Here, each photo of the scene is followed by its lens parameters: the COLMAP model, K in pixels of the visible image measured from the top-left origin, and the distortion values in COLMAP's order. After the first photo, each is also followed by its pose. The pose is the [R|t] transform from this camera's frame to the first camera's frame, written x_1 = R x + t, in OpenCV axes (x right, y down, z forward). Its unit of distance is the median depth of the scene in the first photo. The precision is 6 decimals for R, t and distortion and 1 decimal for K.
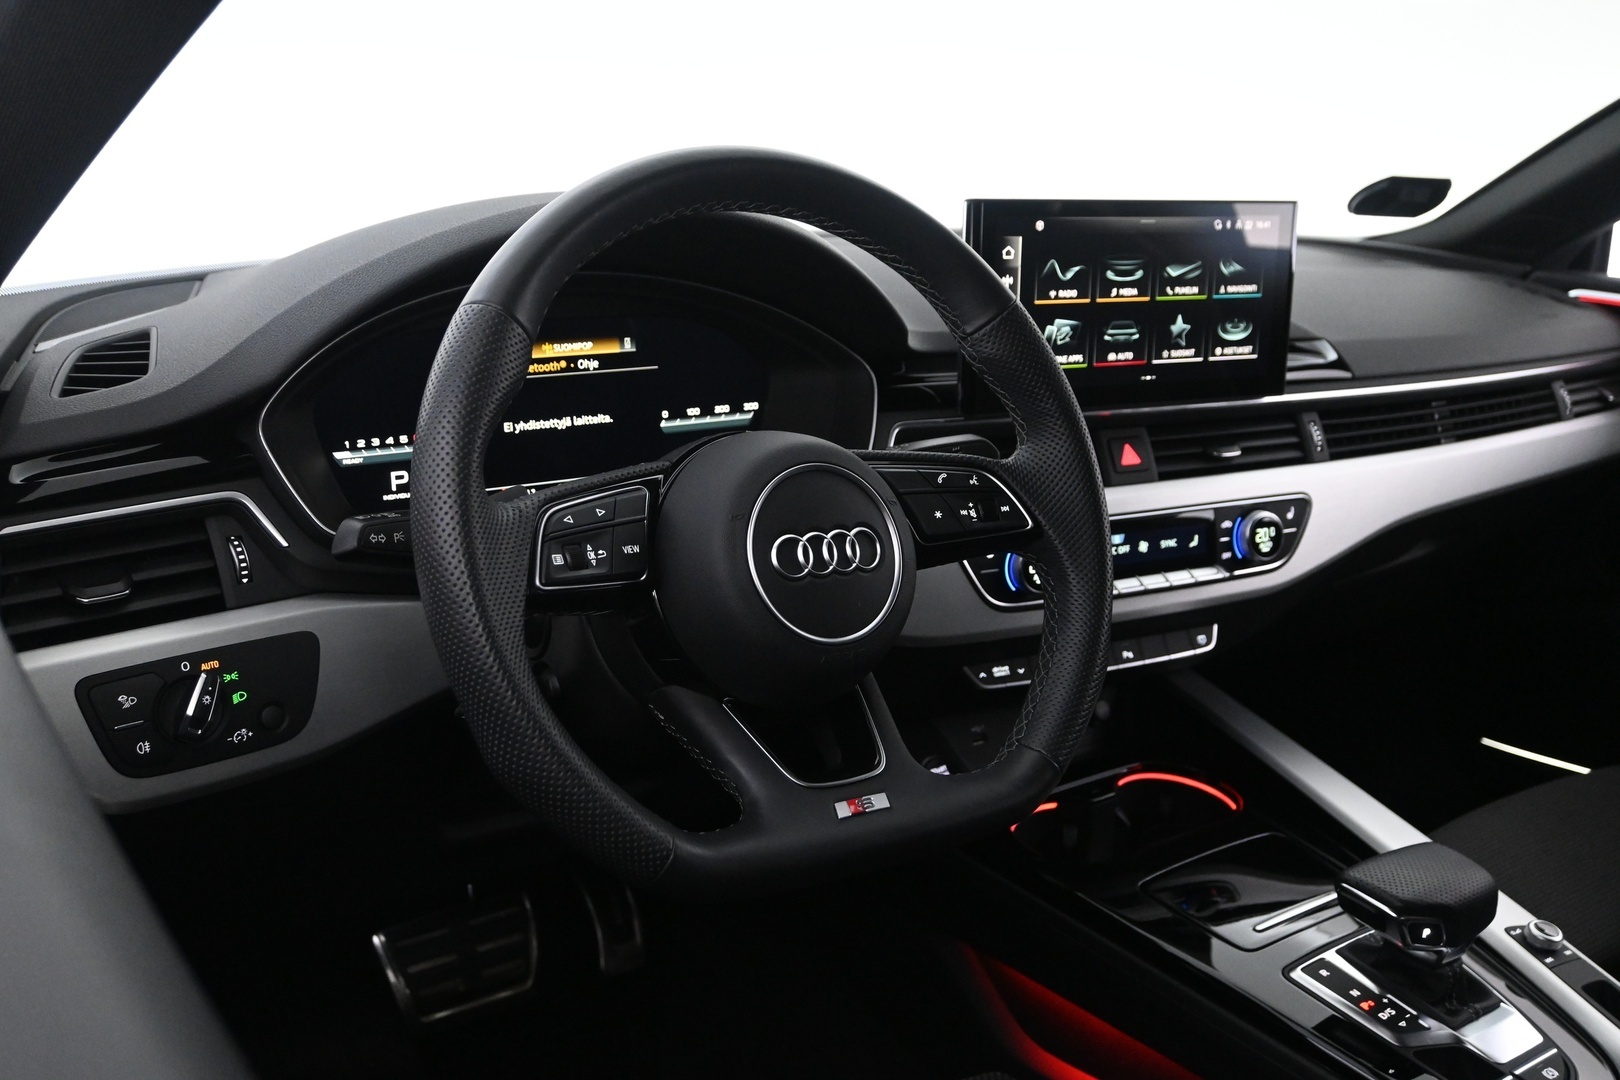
lens RADIAL K [[1591.5, 0, 809.8], [0, 1591.5, 547.0], [0, 0, 1]] dist [-0.013334, 0.000000]
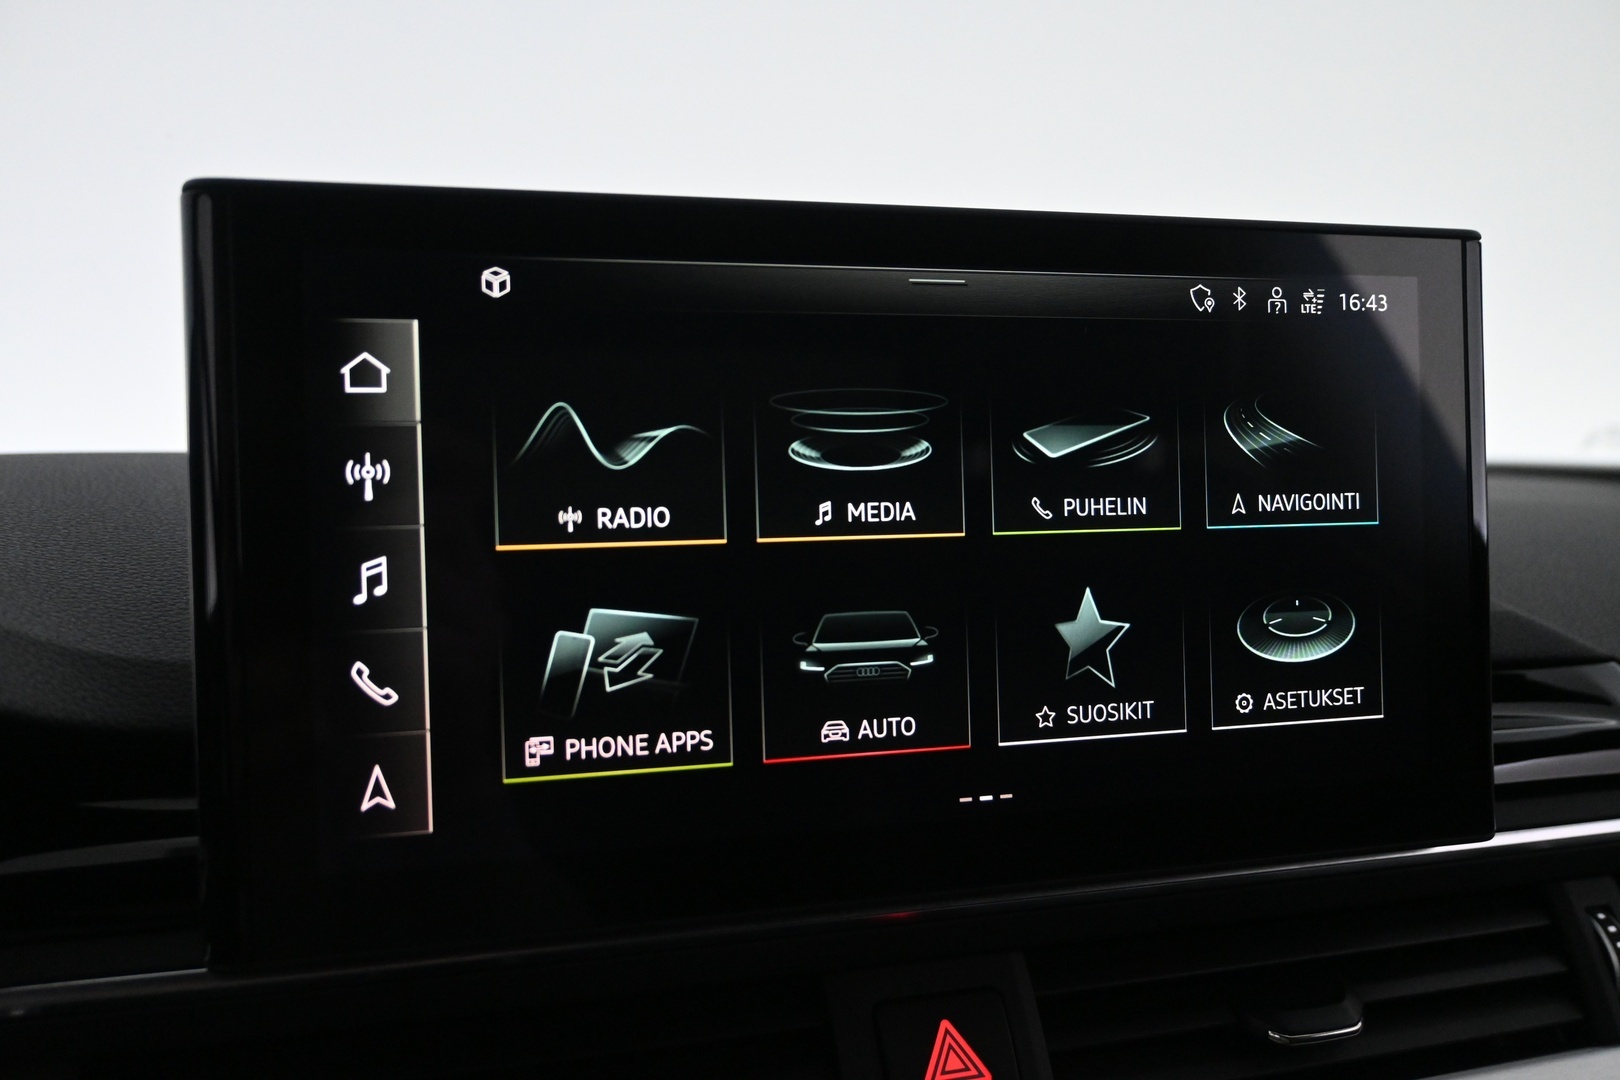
lens RADIAL K [[1733.7, 0, 808.4], [0, 1733.7, 543.2], [0, 0, 1]] dist [-0.012308, 0.000000]
pose [[0.988806, -0.035476, -0.144930, 0.227464], [0.003468, 0.976525, -0.215376, -0.082958], [0.149169, 0.212462, 0.965717, 0.669182]]
